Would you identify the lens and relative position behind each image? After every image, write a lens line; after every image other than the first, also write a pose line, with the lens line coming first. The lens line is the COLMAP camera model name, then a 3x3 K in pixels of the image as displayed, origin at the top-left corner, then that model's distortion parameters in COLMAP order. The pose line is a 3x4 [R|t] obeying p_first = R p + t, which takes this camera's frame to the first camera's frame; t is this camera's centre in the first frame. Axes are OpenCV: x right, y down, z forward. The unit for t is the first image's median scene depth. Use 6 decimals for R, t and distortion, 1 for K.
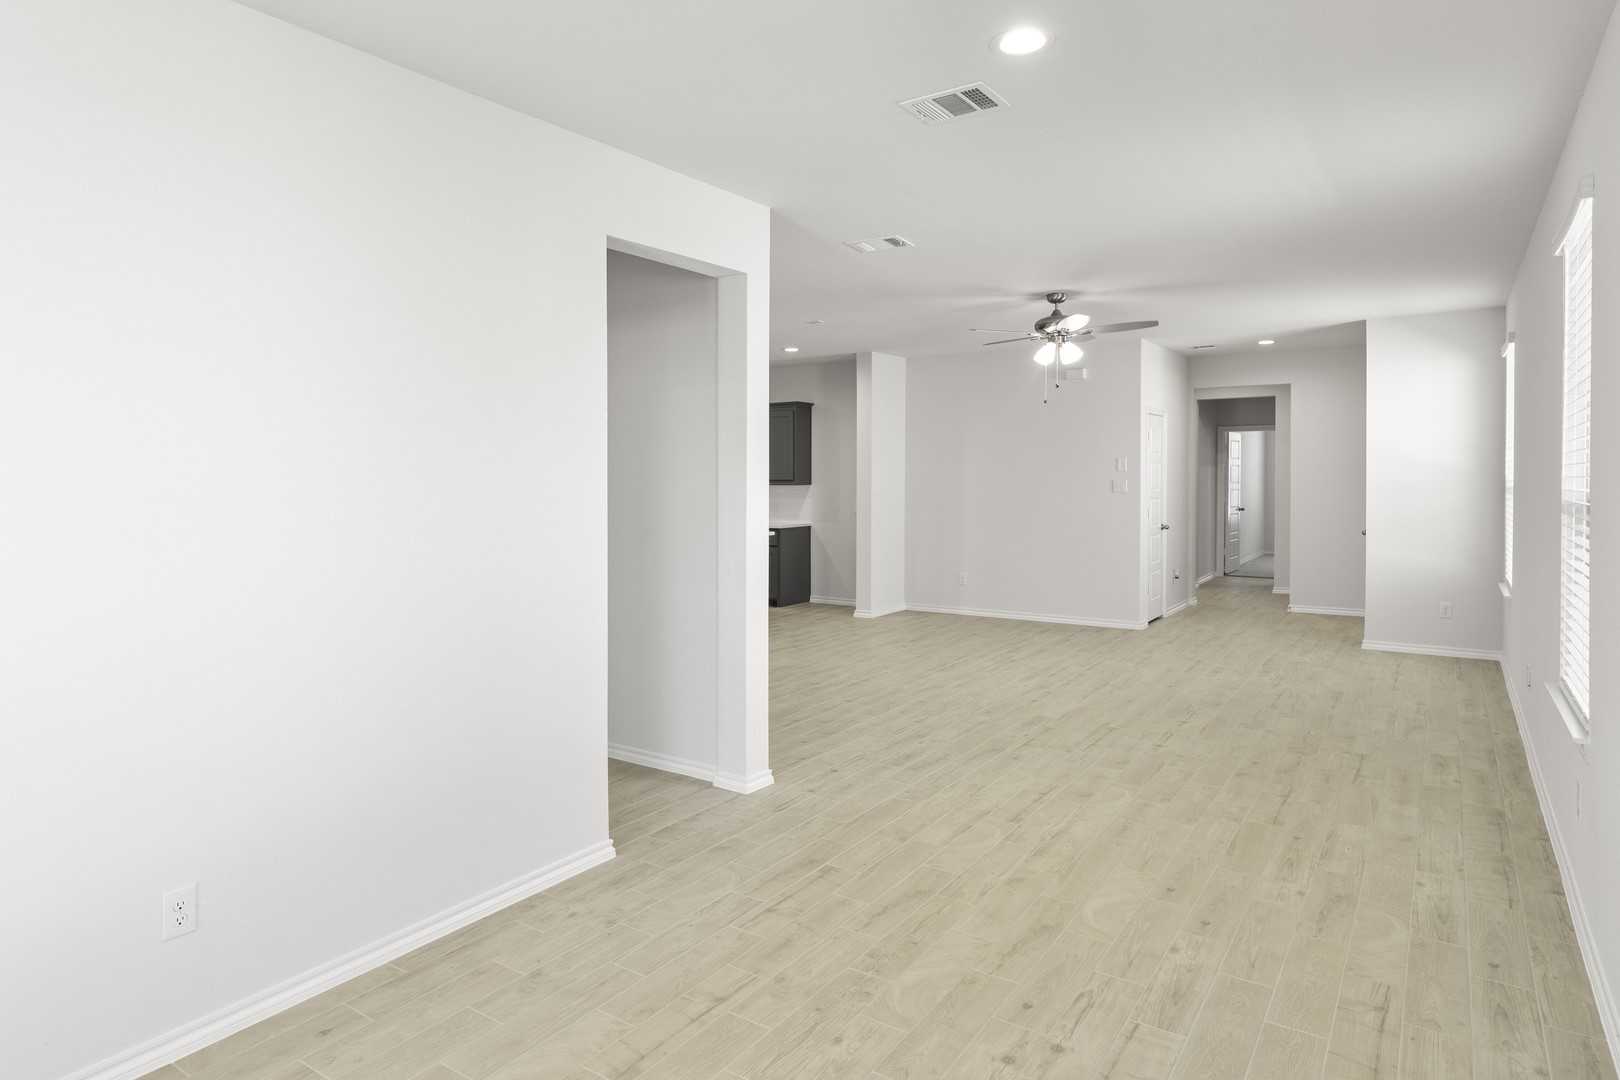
lens RADIAL K [[936.5, 0, 808.4], [0, 936.5, 475.7], [0, 0, 1]] dist [0.001294, -0.000468]
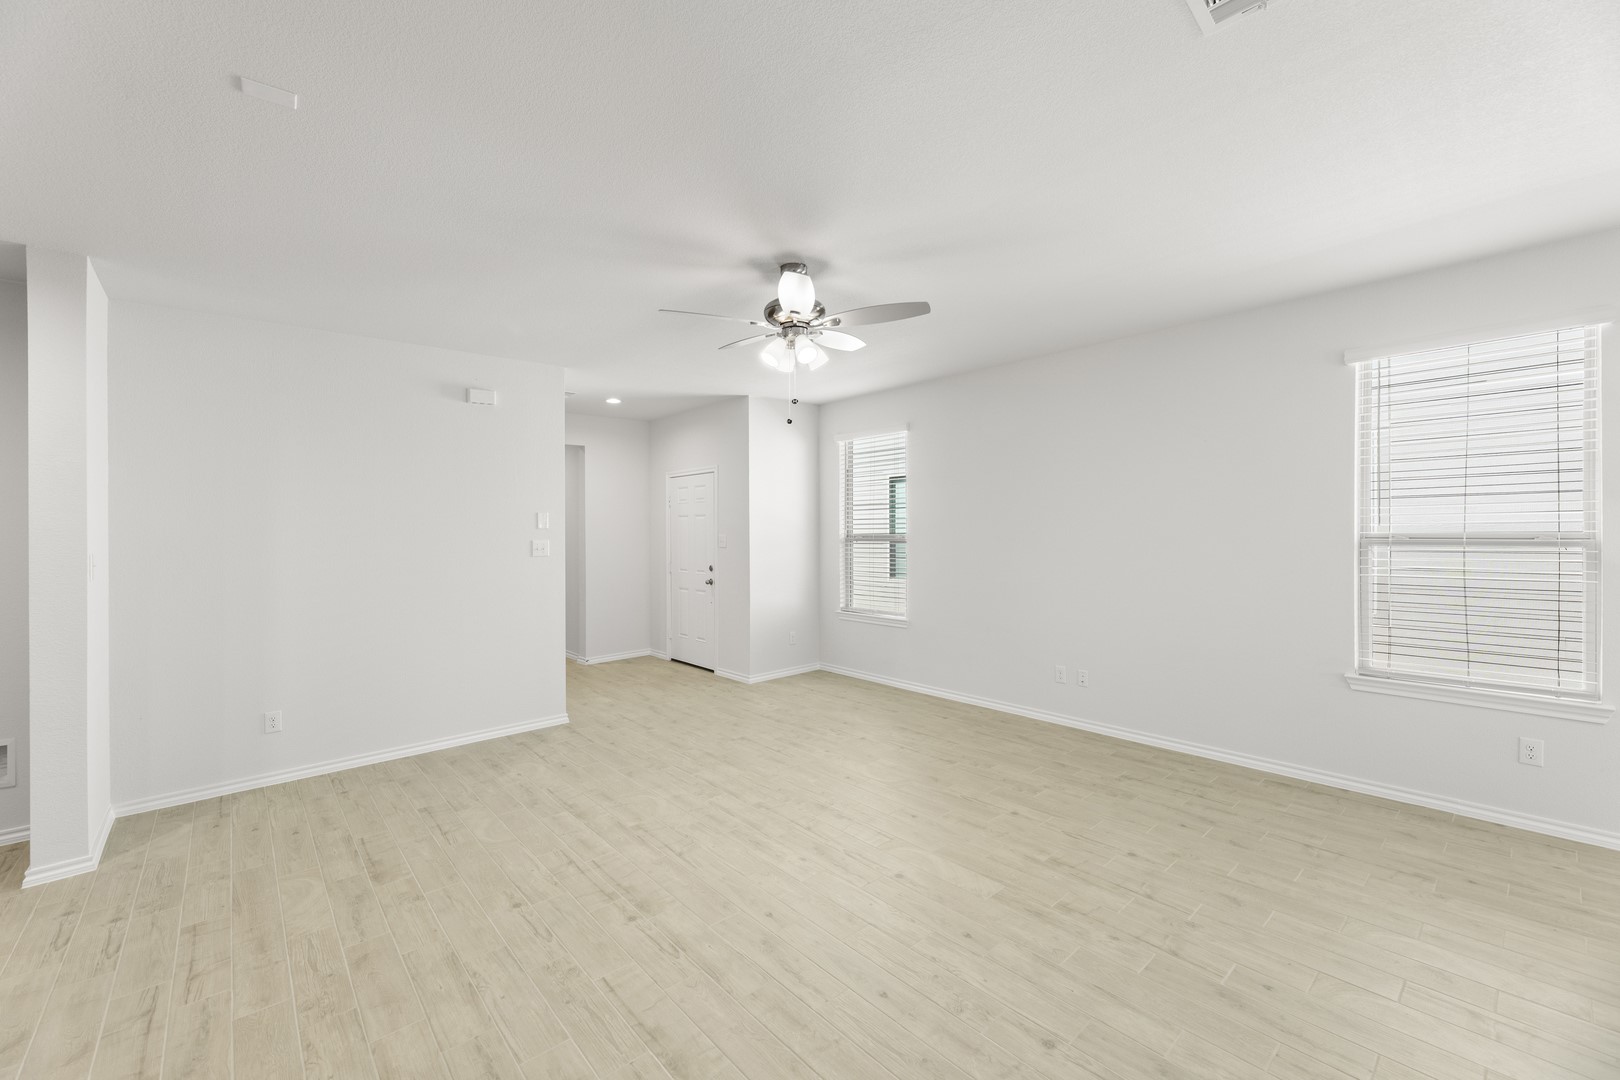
lens RADIAL K [[658.0, 0, 798.5], [0, 658.0, 530.6], [0, 0, 1]] dist [-0.000753, -0.000162]
pose [[0.252719, -0.003075, 0.967535, -0.329298], [0.010581, 0.999944, 0.000414, -0.002932], [-0.967482, 0.010133, 0.252738, 1.422563]]
